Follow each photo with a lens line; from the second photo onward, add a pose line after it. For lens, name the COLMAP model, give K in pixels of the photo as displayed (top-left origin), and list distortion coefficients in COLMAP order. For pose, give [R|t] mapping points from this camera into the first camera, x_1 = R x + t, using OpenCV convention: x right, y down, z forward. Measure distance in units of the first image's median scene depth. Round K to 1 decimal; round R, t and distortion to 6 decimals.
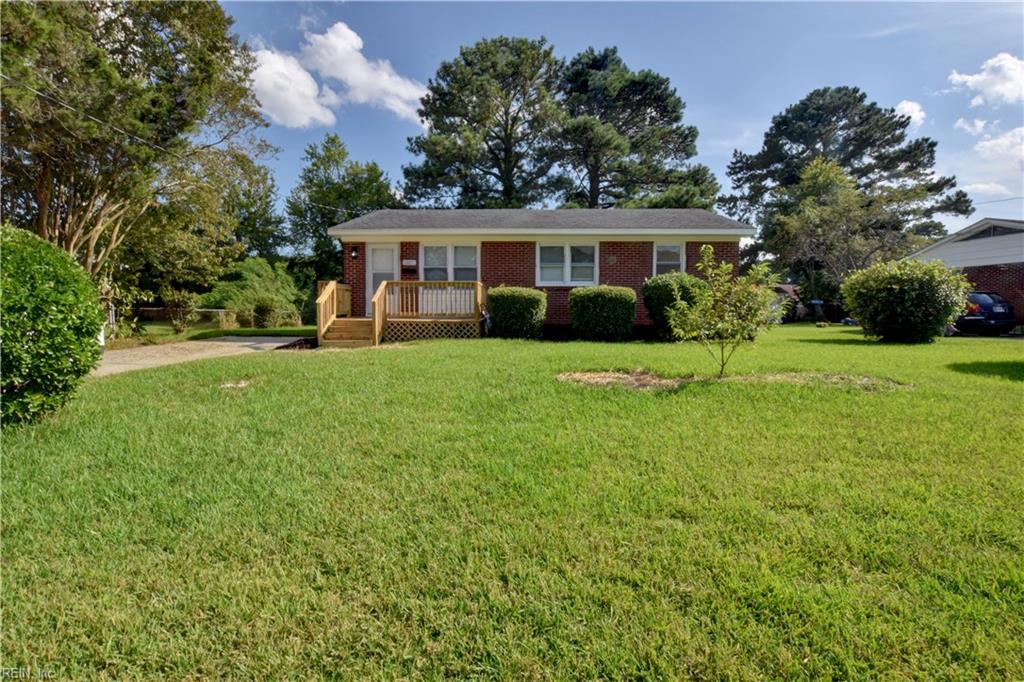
lens RADIAL K [[500.1, 0, 513.1], [0, 500.1, 338.3], [0, 0, 1]] dist [-0.023456, 0.002858]
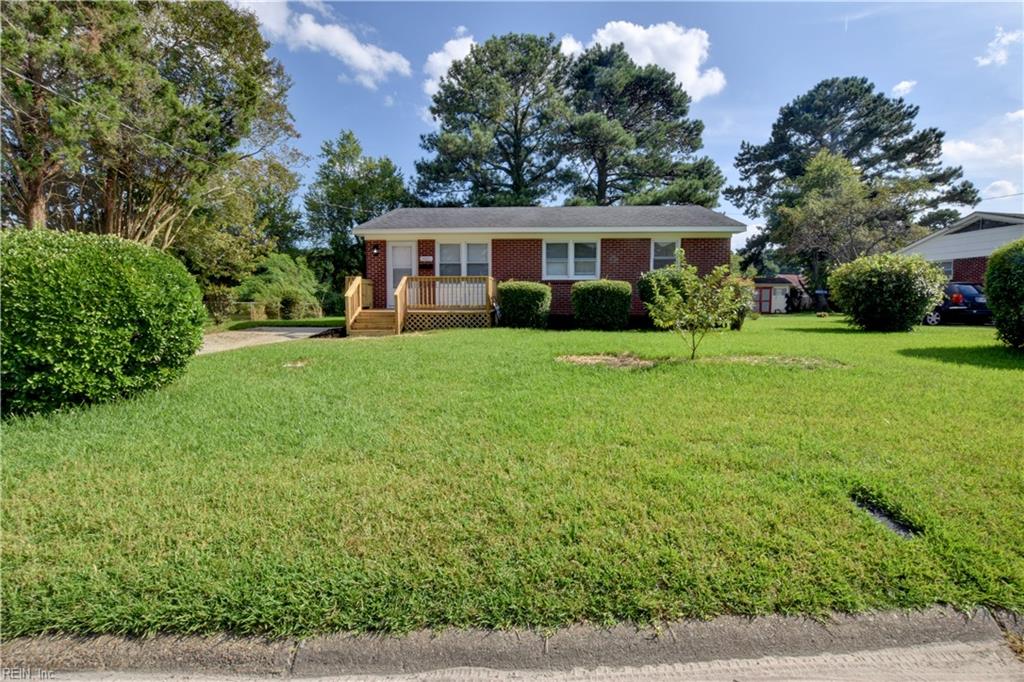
lens RADIAL K [[500.1, 0, 511.0], [0, 500.1, 337.8], [0, 0, 1]] dist [-0.023456, 0.002858]
pose [[0.999671, -0.001726, -0.025596, 0.005276], [0.002182, 0.999839, 0.017825, 0.001948], [0.025561, -0.017875, 0.999513, -0.088861]]
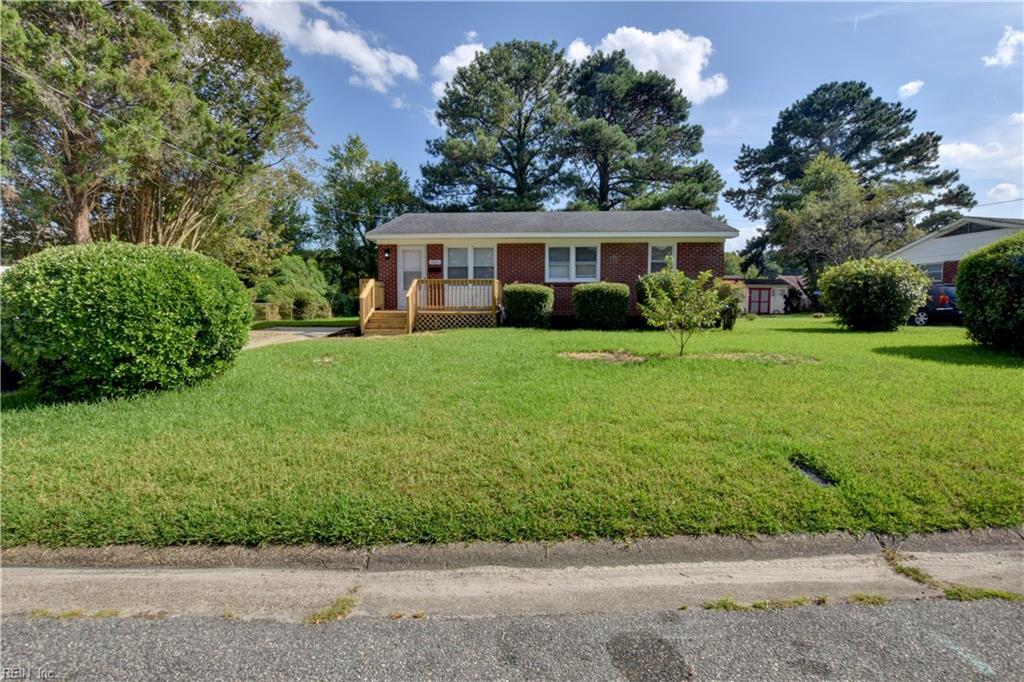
lens RADIAL K [[500.1, 0, 510.1], [0, 500.1, 336.8], [0, 0, 1]] dist [-0.023456, 0.002858]
pose [[0.999459, -0.000740, -0.032894, 0.003255], [0.001227, 0.999890, 0.014804, 0.003425], [0.032880, -0.014836, 0.999349, -0.145136]]
